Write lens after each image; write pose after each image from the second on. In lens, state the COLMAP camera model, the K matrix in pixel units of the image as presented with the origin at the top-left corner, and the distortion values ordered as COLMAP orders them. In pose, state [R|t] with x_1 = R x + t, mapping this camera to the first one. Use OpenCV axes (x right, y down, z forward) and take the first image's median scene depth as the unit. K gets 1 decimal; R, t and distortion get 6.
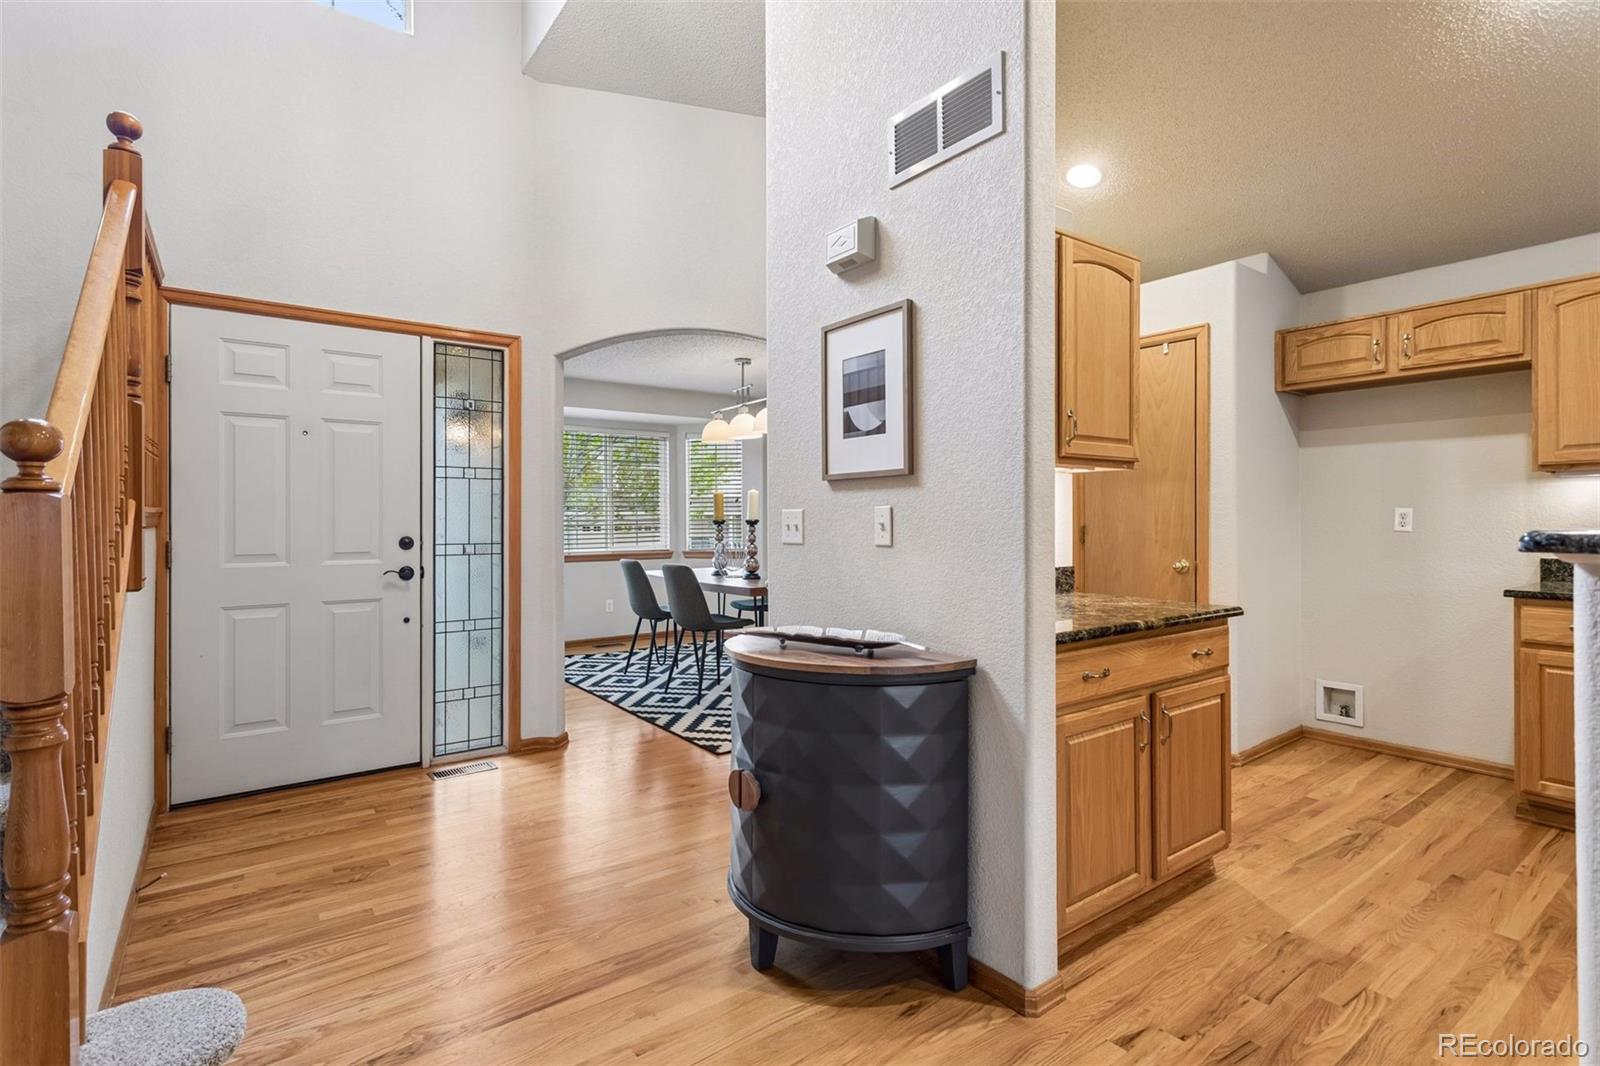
lens RADIAL K [[768.3, 0, 801.0], [0, 768.3, 519.3], [0, 0, 1]] dist [0.004933, 0.002334]
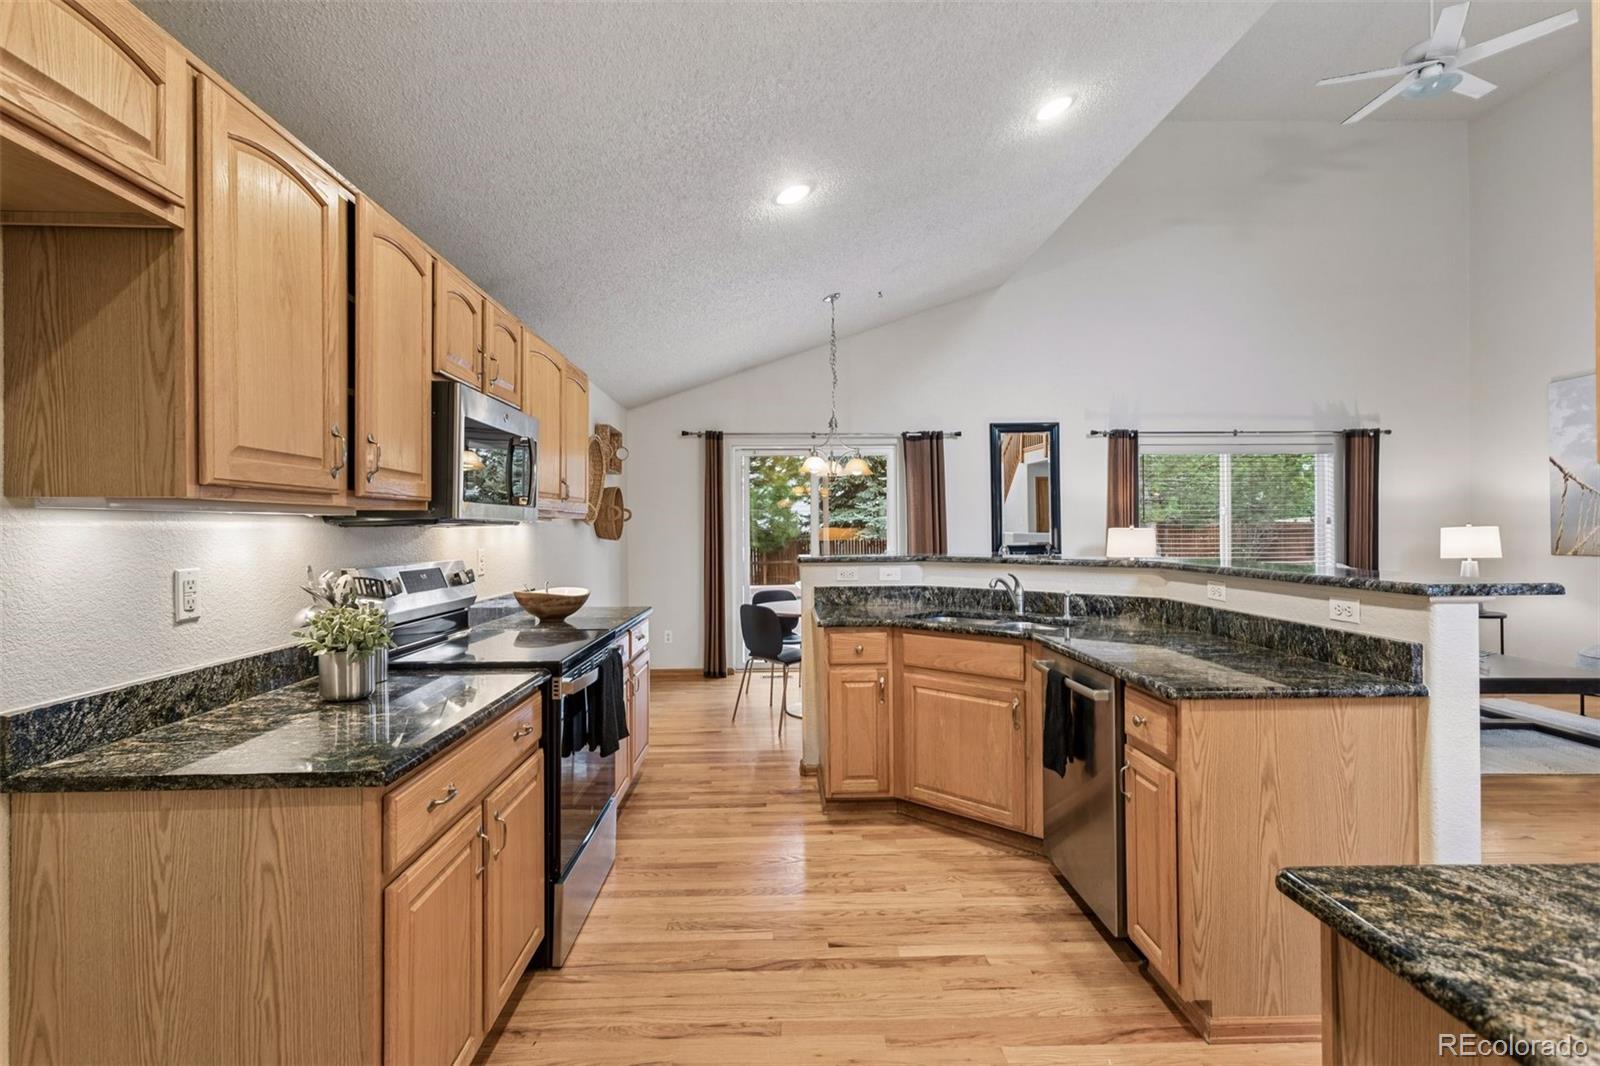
lens RADIAL K [[768.3, 0, 796.5], [0, 768.3, 527.2], [0, 0, 1]] dist [0.004933, 0.002334]
pose [[-0.822617, 0.004784, 0.568575, 0.519547], [0.004351, 0.999988, -0.002118, -0.050992], [-0.568579, 0.000732, -0.822628, 1.367424]]
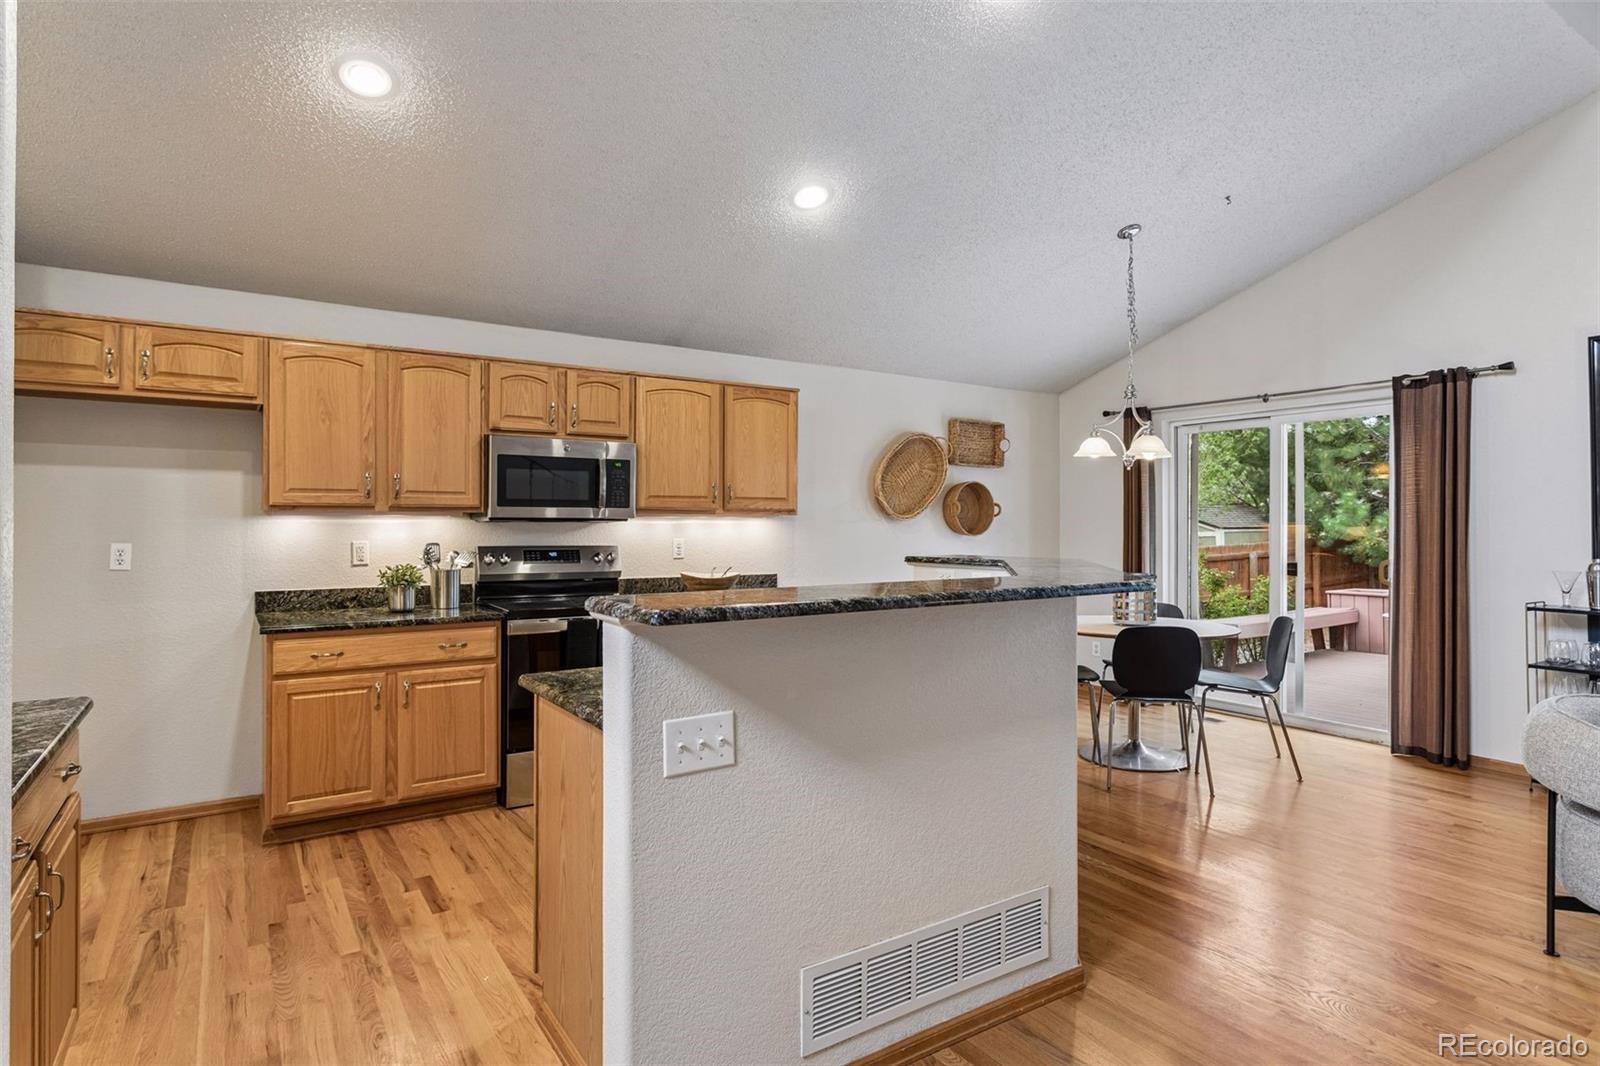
lens RADIAL K [[869.9, 0, 795.0], [0, 869.9, 518.4], [0, 0, 1]] dist [0.004081, 0.002218]
pose [[0.058487, 0.005979, 0.998270, -0.228710], [-0.002865, 0.999979, -0.005822, -0.054980], [-0.998284, -0.002519, 0.058503, 0.248659]]
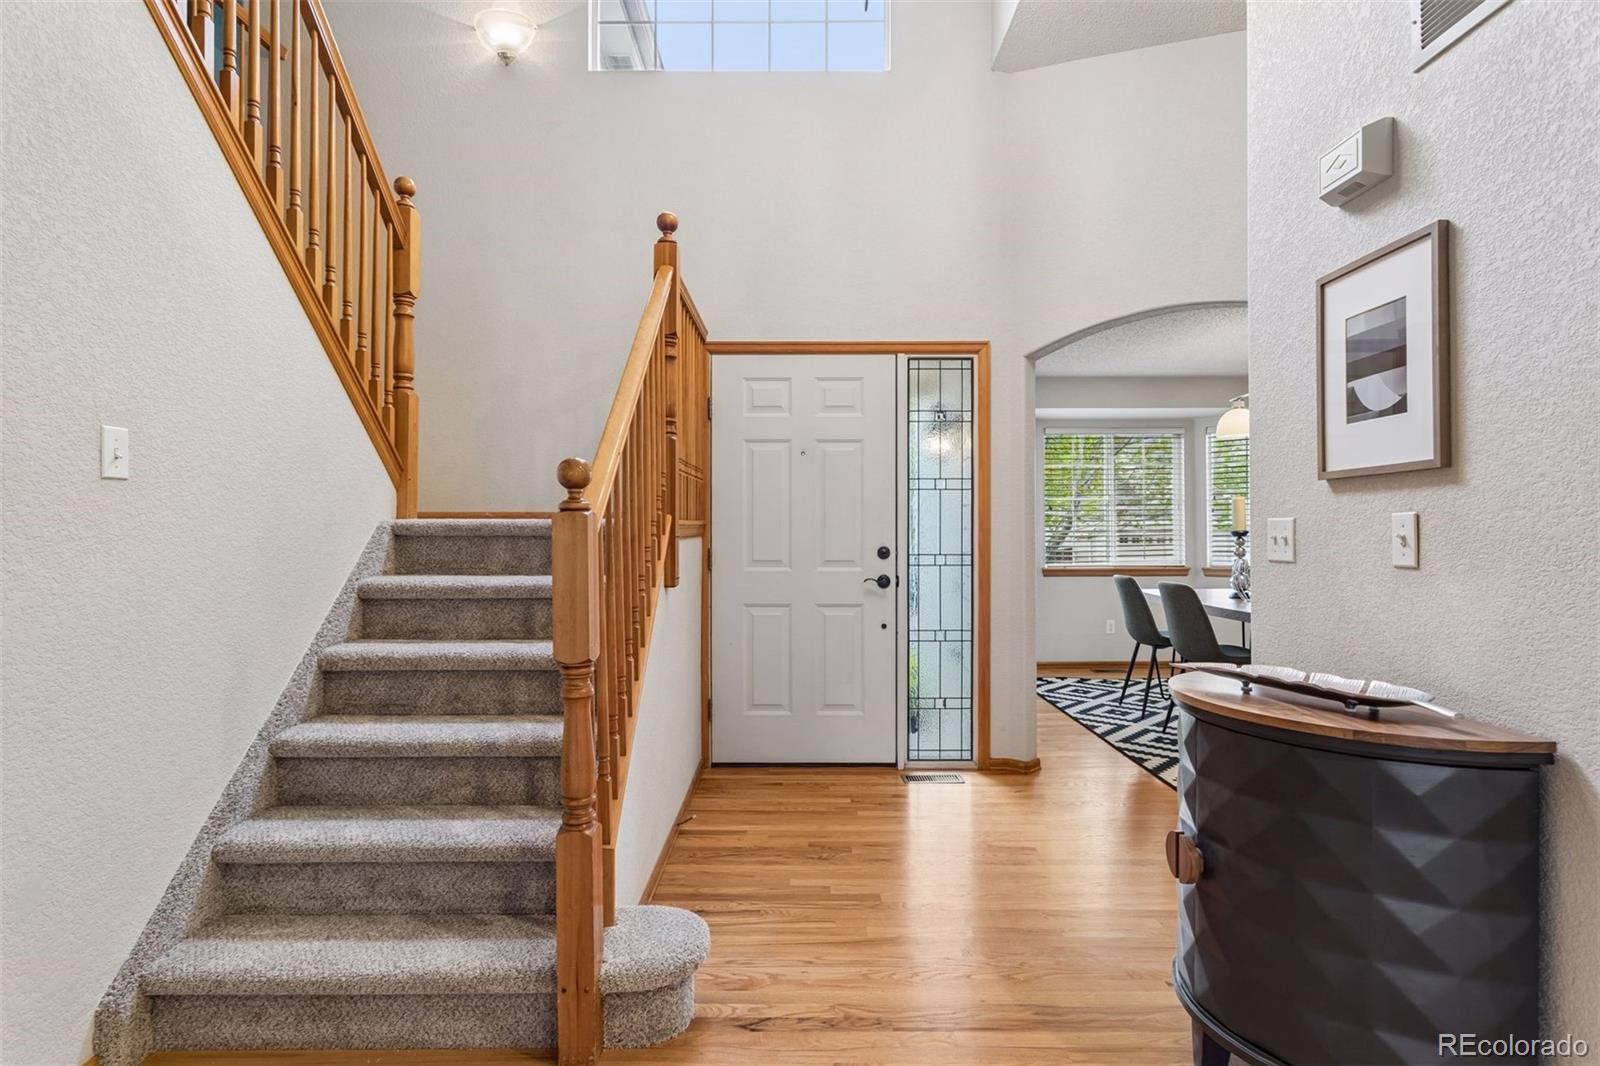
lens RADIAL K [[829.9, 0, 795.1], [0, 829.9, 528.2], [0, 0, 1]] dist [-0.005830, 0.003807]
pose [[0.800862, -0.001396, -0.598847, 0.093994], [0.000426, 0.999998, -0.001762, -0.001040], [0.598848, 0.001155, 0.800862, 0.025684]]
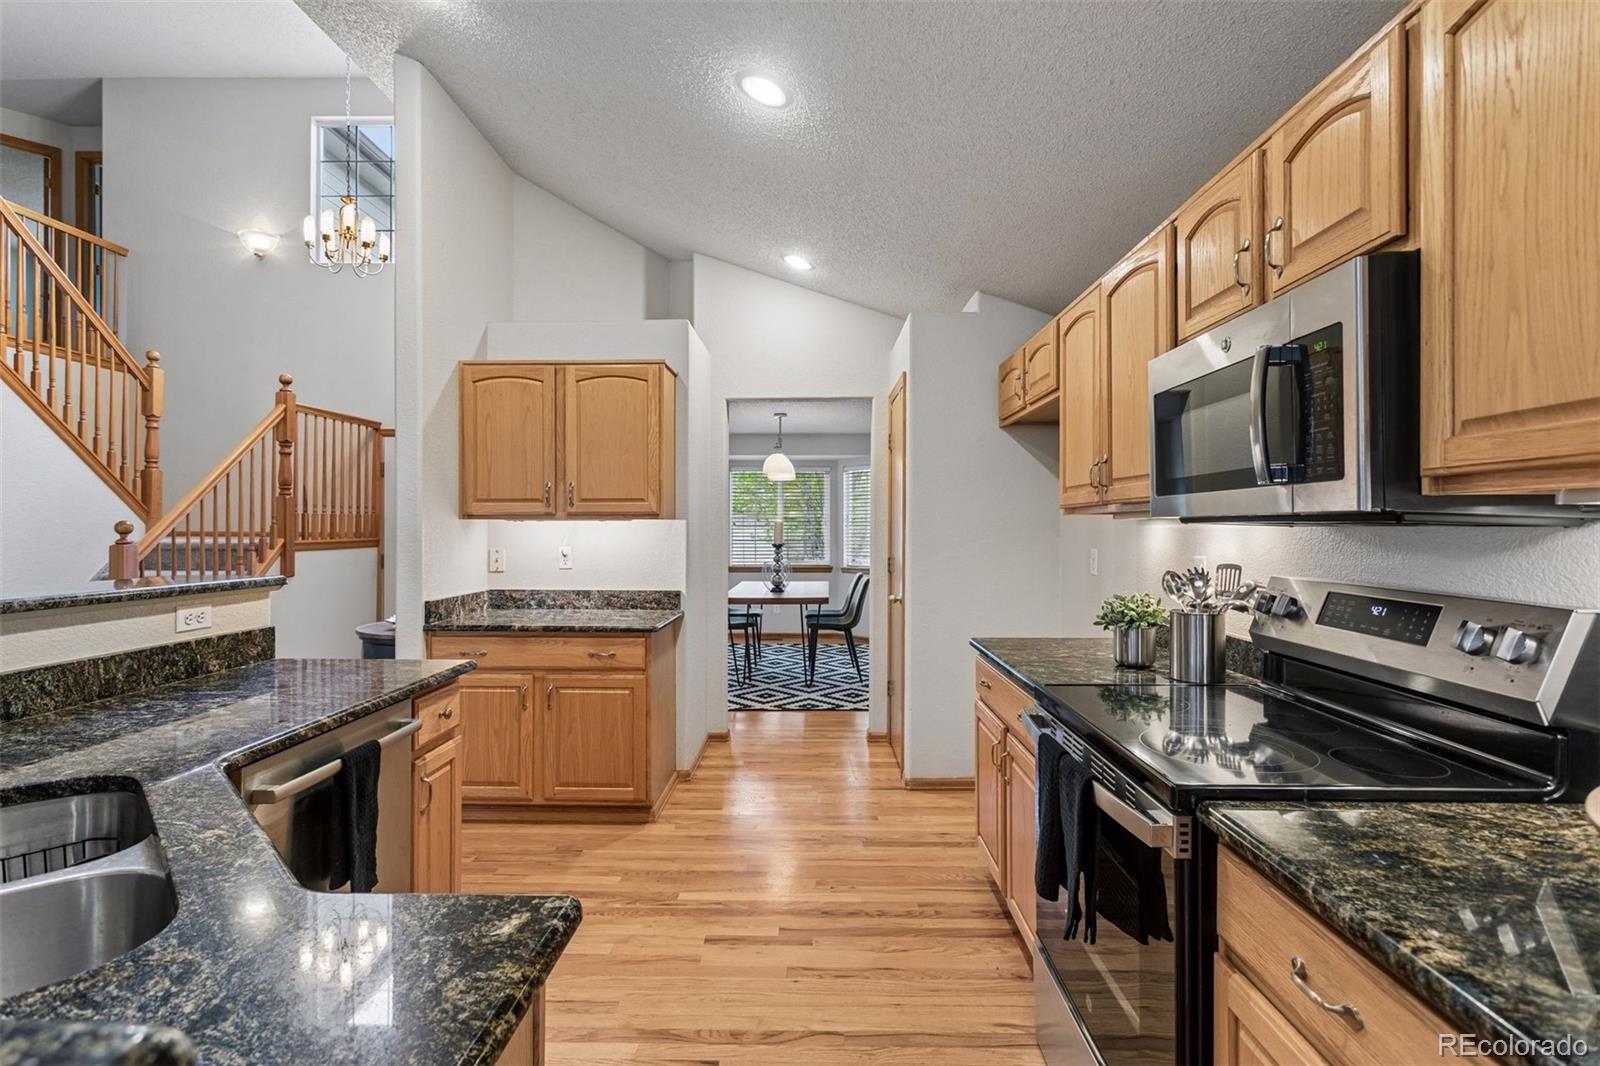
lens RADIAL K [[768.3, 0, 801.7], [0, 768.3, 525.1], [0, 0, 1]] dist [0.004933, 0.002334]
pose [[0.788510, 0.002135, -0.615018, 1.495954], [-0.003530, 0.999993, -0.001054, -0.057607], [0.615011, 0.003002, 0.788513, 0.096453]]
